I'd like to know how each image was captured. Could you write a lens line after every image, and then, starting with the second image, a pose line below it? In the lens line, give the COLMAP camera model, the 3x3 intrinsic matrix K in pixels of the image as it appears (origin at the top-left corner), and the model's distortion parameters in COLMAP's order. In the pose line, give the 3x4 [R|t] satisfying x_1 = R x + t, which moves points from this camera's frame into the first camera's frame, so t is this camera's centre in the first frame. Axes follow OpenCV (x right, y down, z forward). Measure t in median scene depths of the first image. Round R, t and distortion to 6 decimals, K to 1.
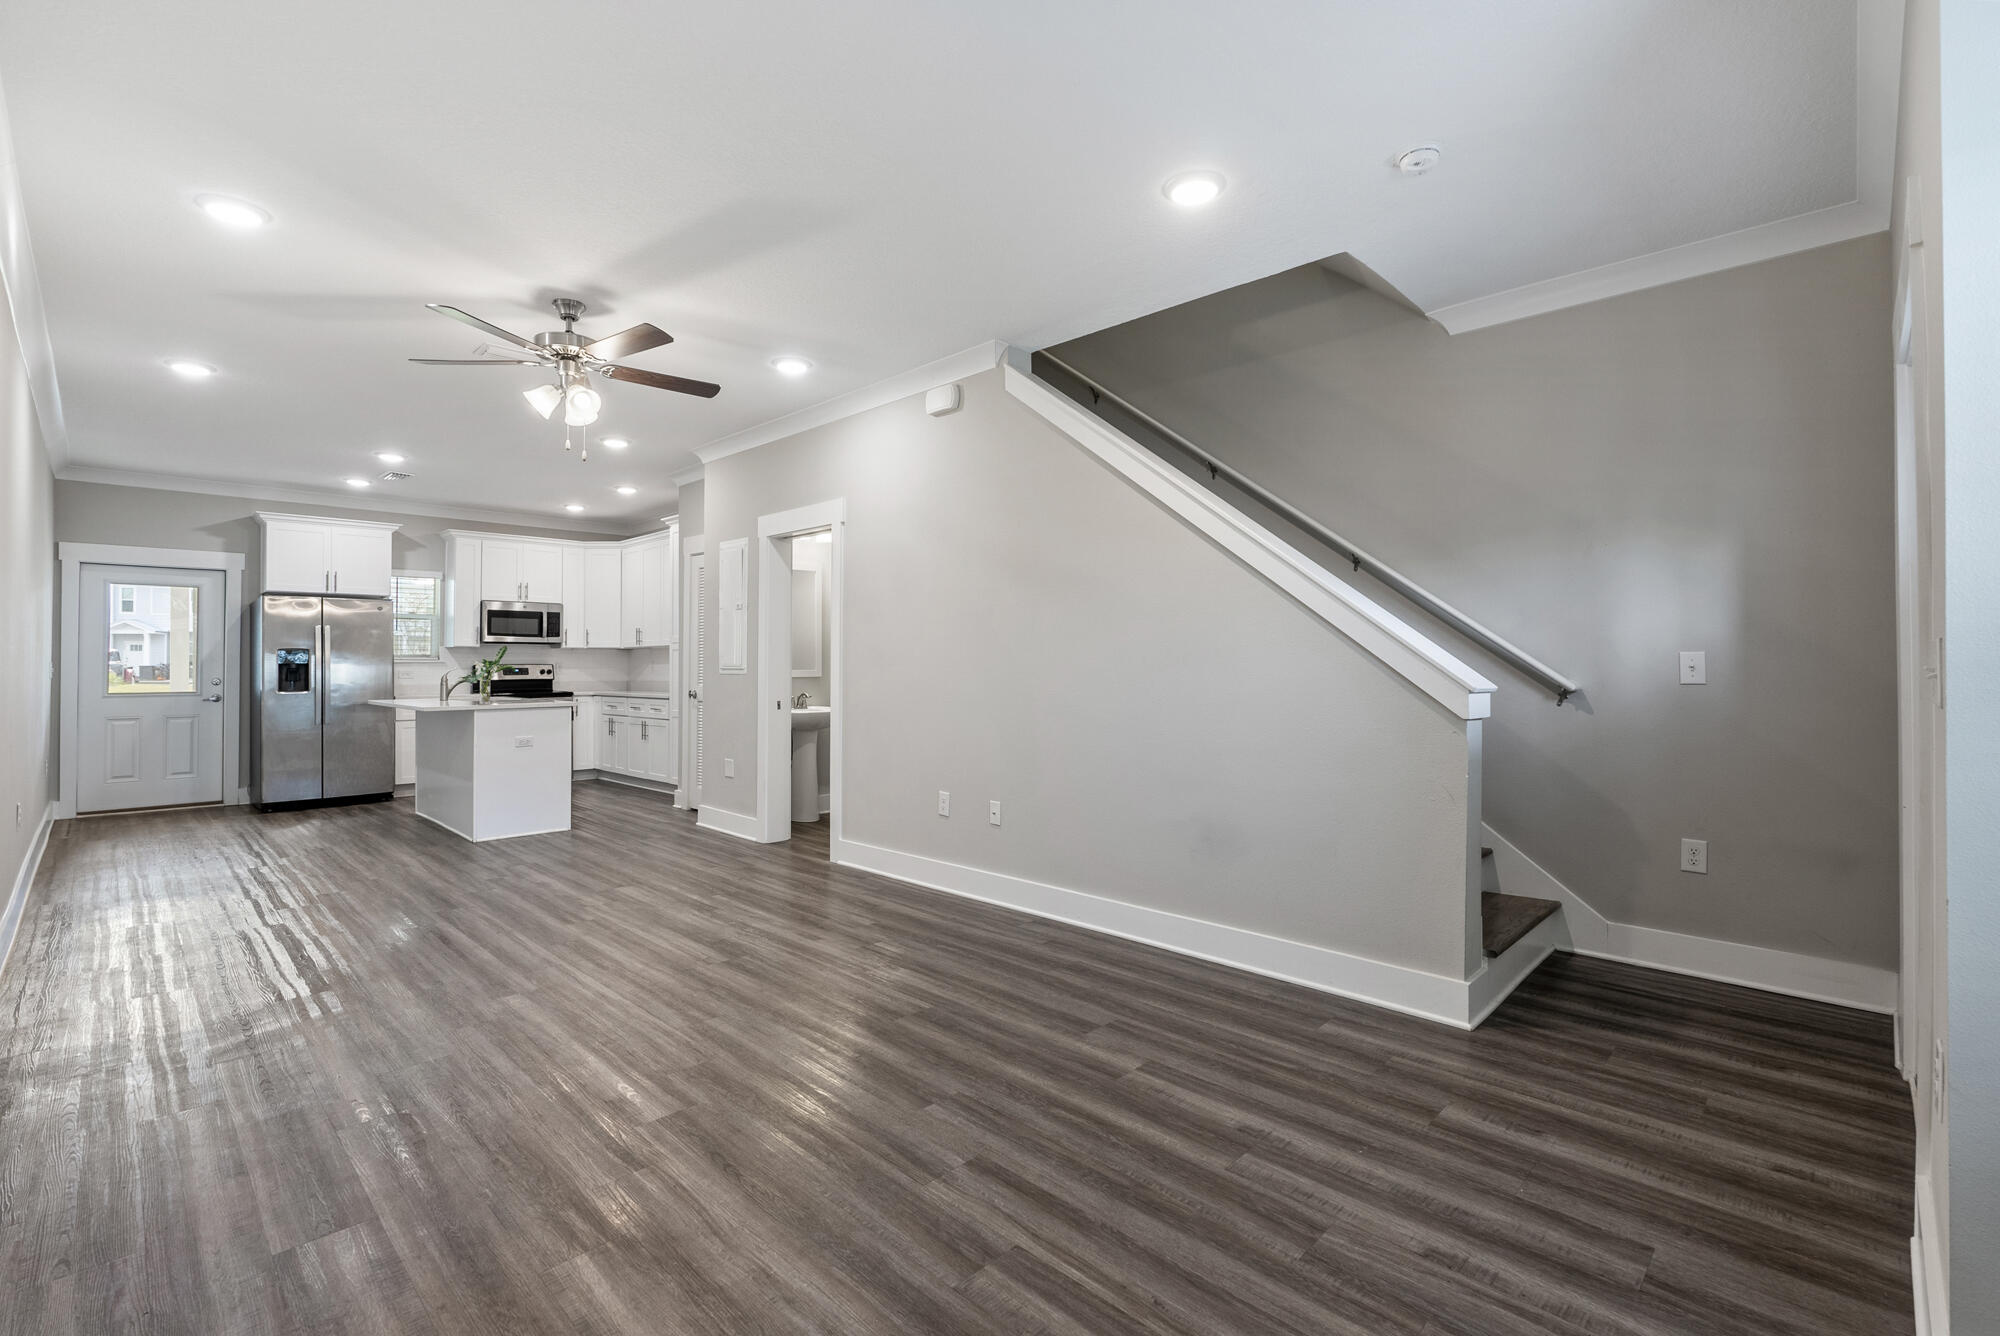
lens RADIAL K [[881.2, 0, 1002.3], [0, 881.2, 653.5], [0, 0, 1]] dist [-0.019473, 0.000101]
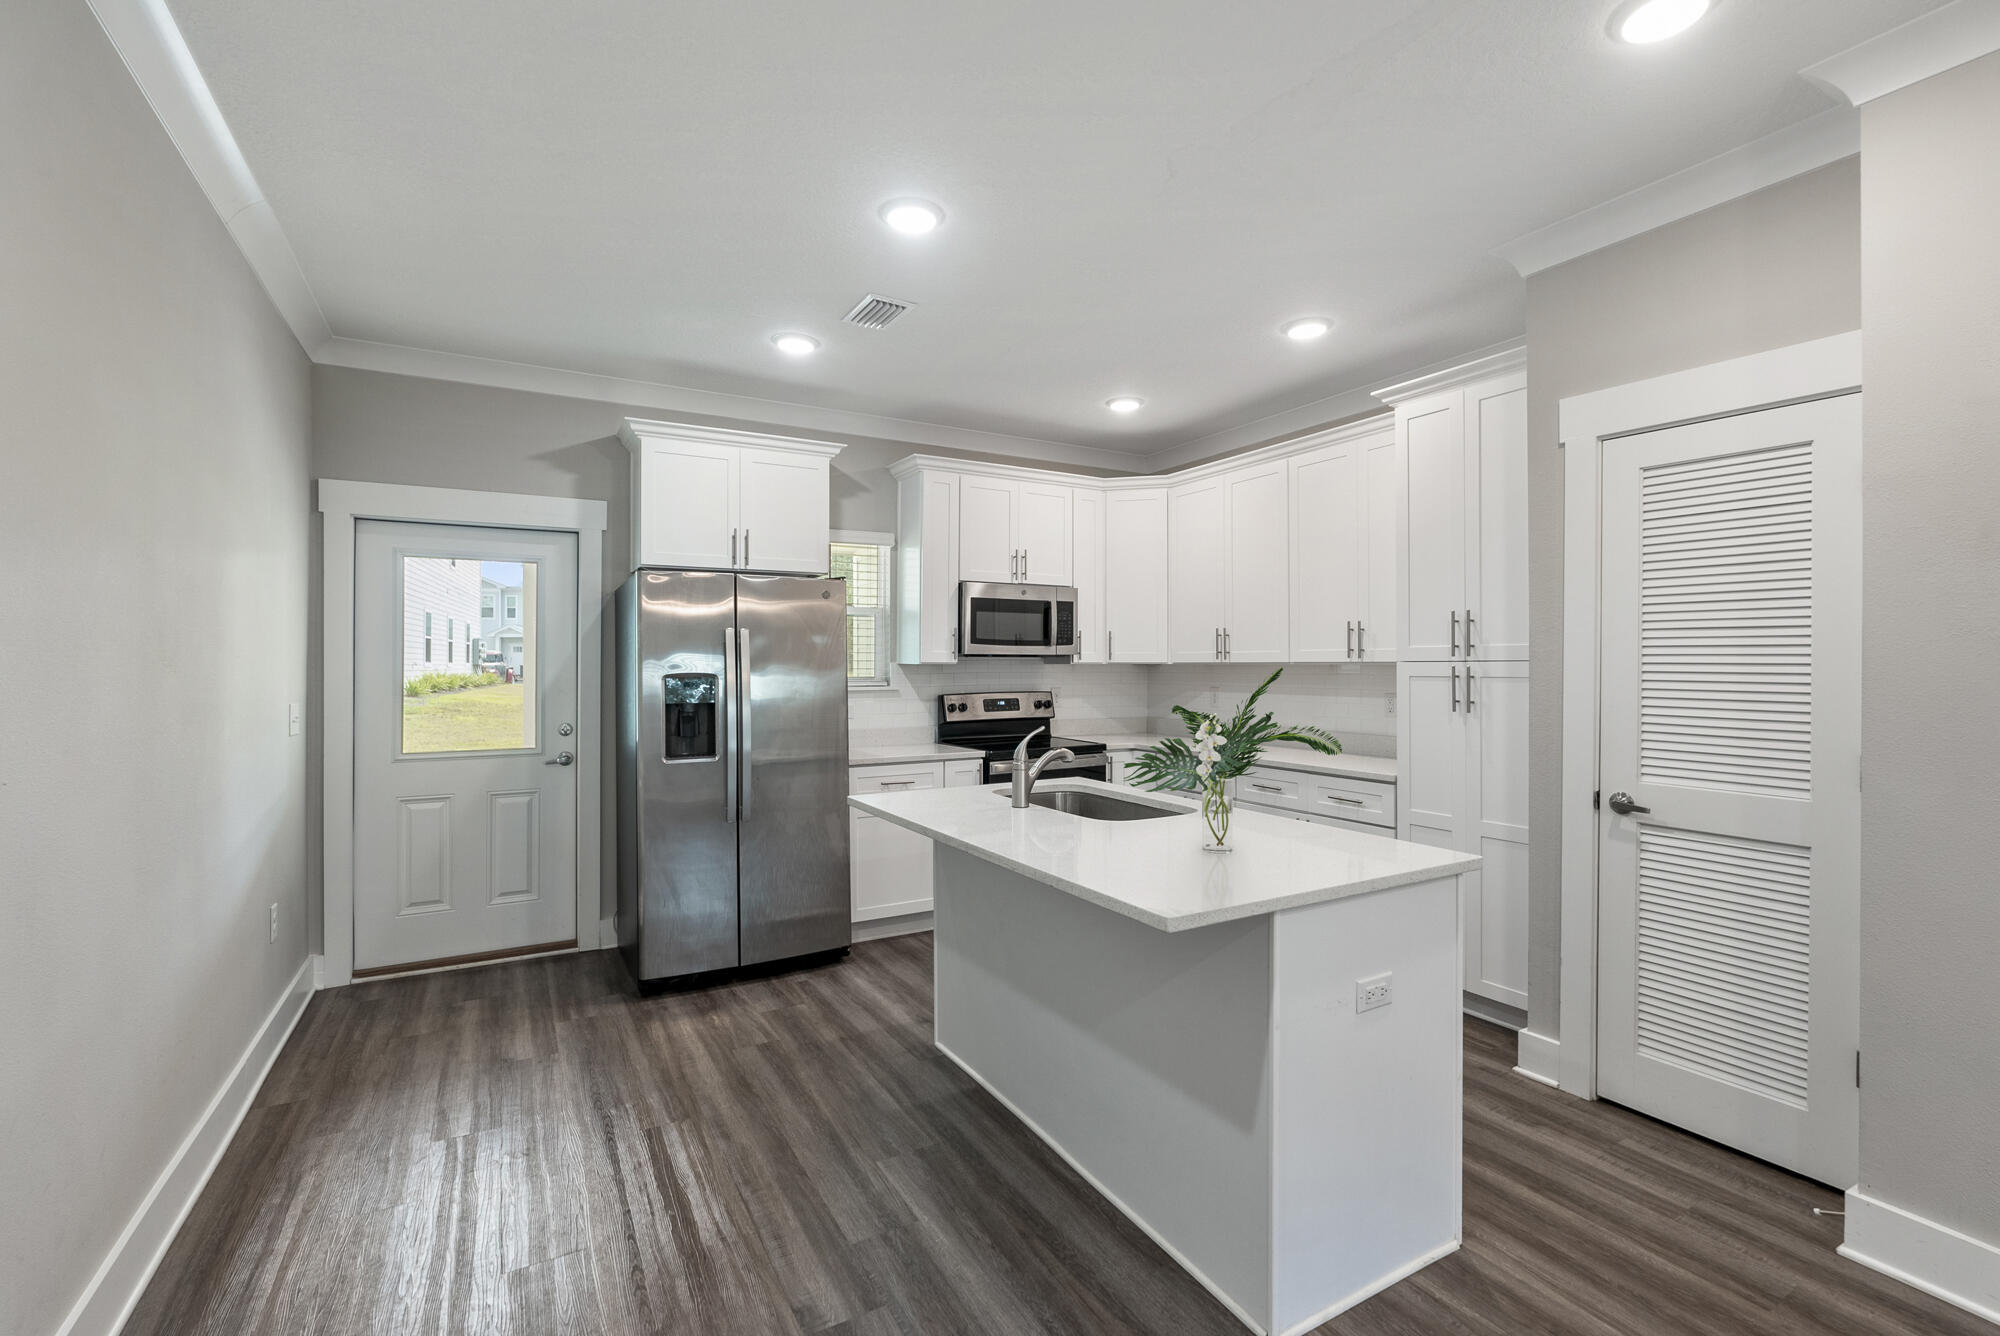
lens RADIAL K [[881.2, 0, 1001.2], [0, 881.2, 658.4], [0, 0, 1]] dist [-0.019473, 0.000101]
pose [[0.958877, 0.000591, -0.283821, -0.435685], [0.001840, 0.999964, 0.008299, -0.016850], [0.283815, -0.008480, 0.958841, 0.491858]]
